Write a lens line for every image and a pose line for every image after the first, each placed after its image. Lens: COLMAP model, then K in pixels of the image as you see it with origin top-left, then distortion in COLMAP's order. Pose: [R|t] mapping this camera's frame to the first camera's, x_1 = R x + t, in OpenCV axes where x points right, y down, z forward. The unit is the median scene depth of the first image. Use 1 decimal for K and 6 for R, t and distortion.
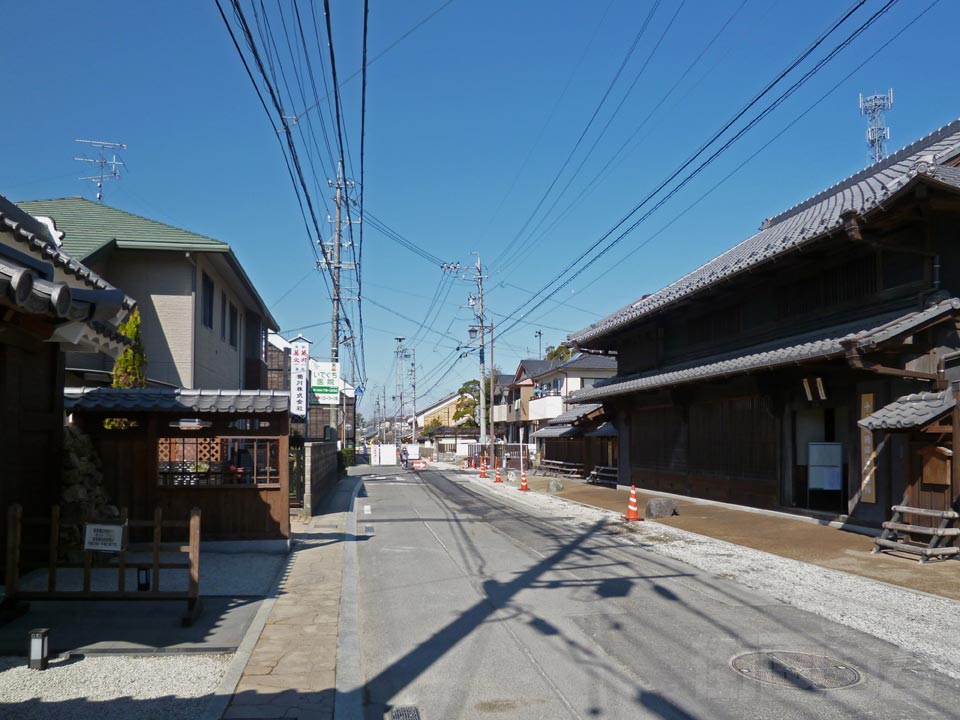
lens RADIAL K [[717.3, 0, 481.5], [0, 717.3, 439.9], [0, 0, 1]] dist [-0.040048, -0.000441]
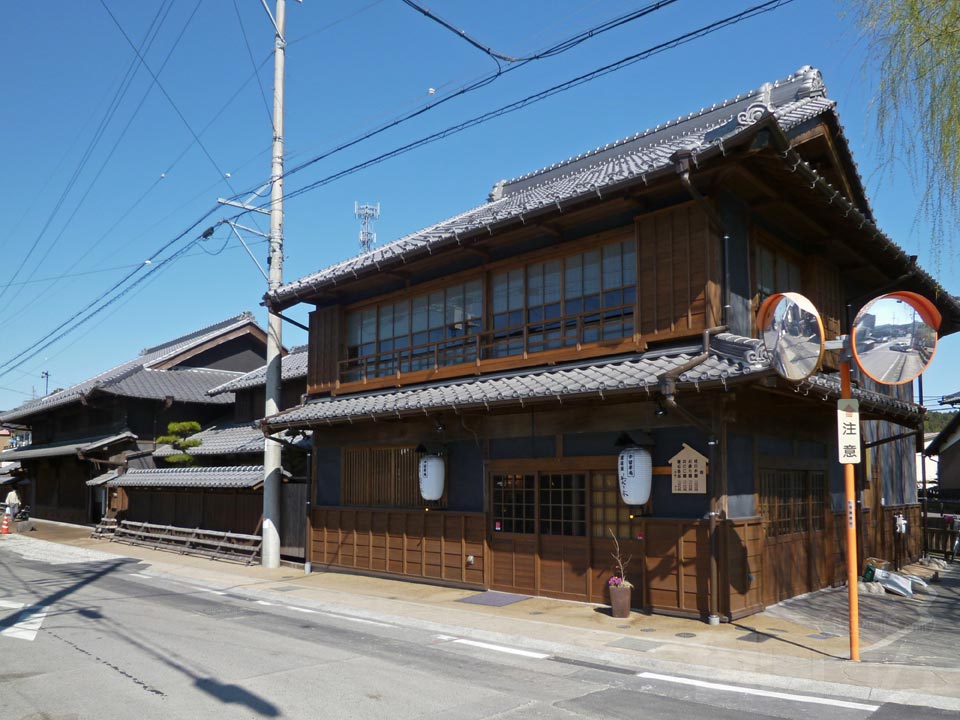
lens RADIAL K [[717.3, 0, 481.5], [0, 717.3, 439.9], [0, 0, 1]] dist [-0.040048, -0.000441]
pose [[0.819672, 0.034858, 0.571772, 0.053235], [-0.000651, 0.998203, -0.059922, -0.005154], [-0.572833, 0.048744, 0.818221, -0.336839]]
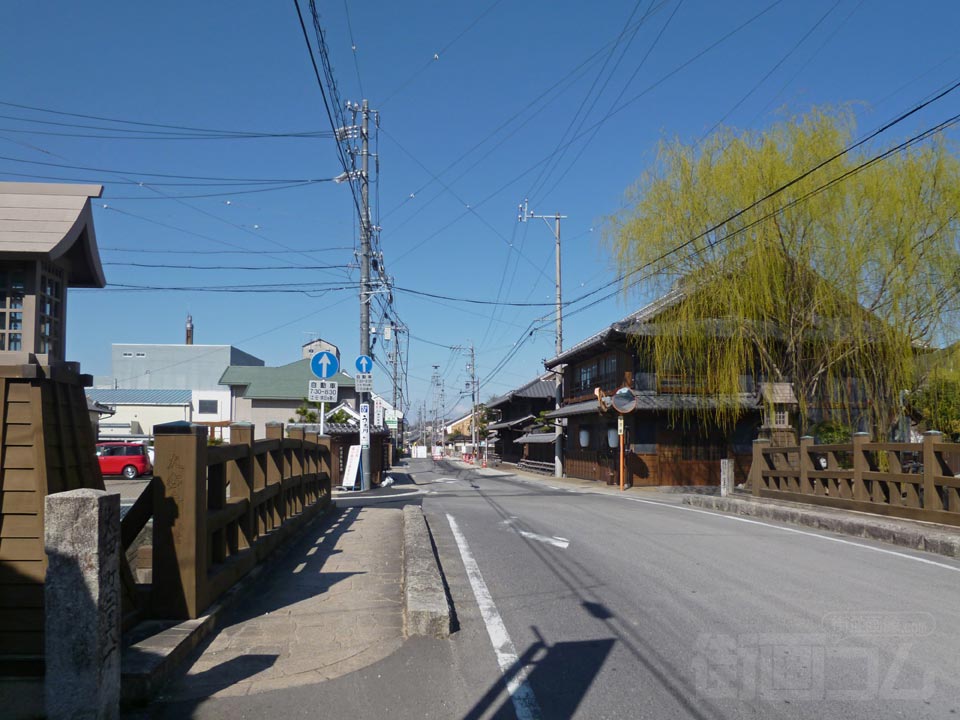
lens RADIAL K [[717.3, 0, 481.5], [0, 717.3, 439.9], [0, 0, 1]] dist [-0.040048, -0.000441]
pose [[0.998092, 0.004711, -0.061561, 0.125154], [-0.004981, 0.999979, -0.004224, -0.002401], [0.061540, 0.004523, 0.998094, -0.750186]]
